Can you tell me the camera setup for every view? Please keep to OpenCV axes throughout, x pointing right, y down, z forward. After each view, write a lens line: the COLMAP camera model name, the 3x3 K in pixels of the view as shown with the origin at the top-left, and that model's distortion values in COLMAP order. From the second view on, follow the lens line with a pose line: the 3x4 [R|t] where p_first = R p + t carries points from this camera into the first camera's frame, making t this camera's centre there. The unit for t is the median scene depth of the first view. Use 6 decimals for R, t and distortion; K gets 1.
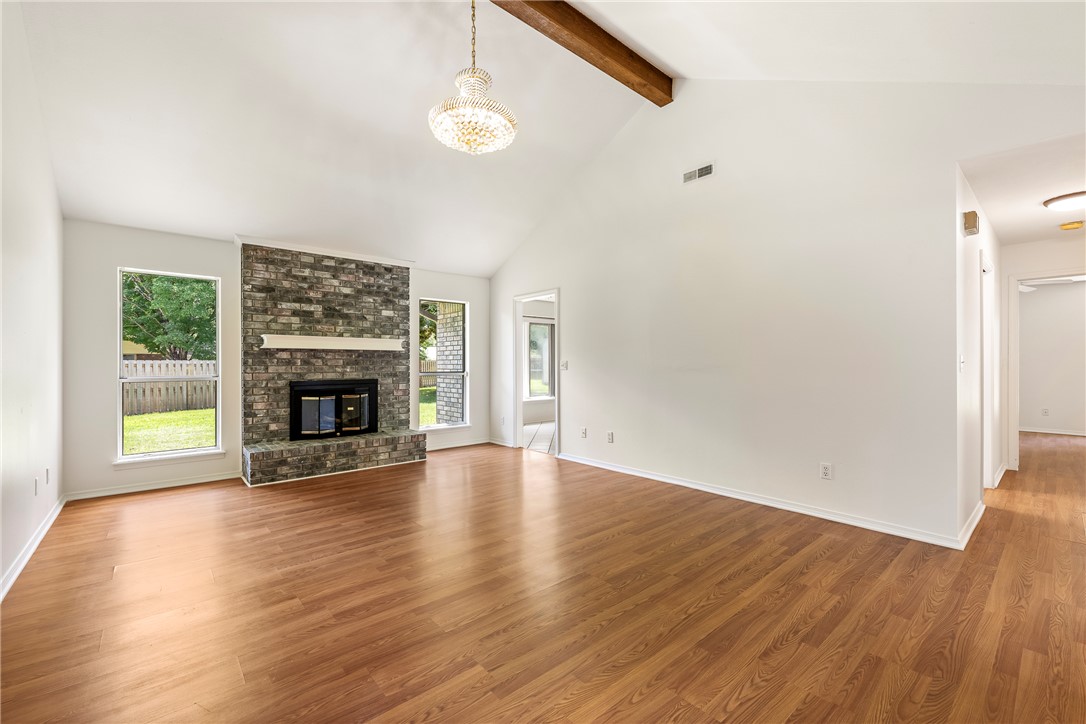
lens RADIAL K [[453.6, 0, 535.7], [0, 453.6, 361.4], [0, 0, 1]] dist [0.002105, 0.000469]
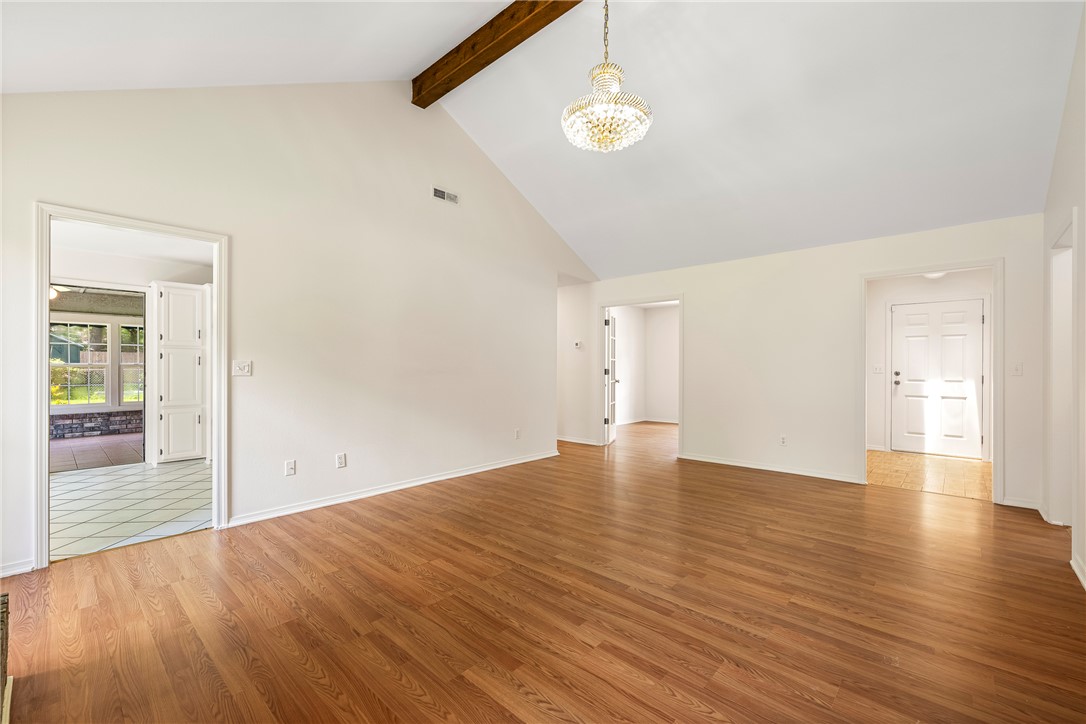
lens RADIAL K [[453.6, 0, 544.6], [0, 453.6, 367.0], [0, 0, 1]] dist [0.002105, 0.000469]
pose [[-0.132734, 0.000619, 0.991151, -0.760127], [-0.006805, 0.999976, -0.001536, 0.005865], [-0.991128, -0.006948, -0.132727, 0.879690]]
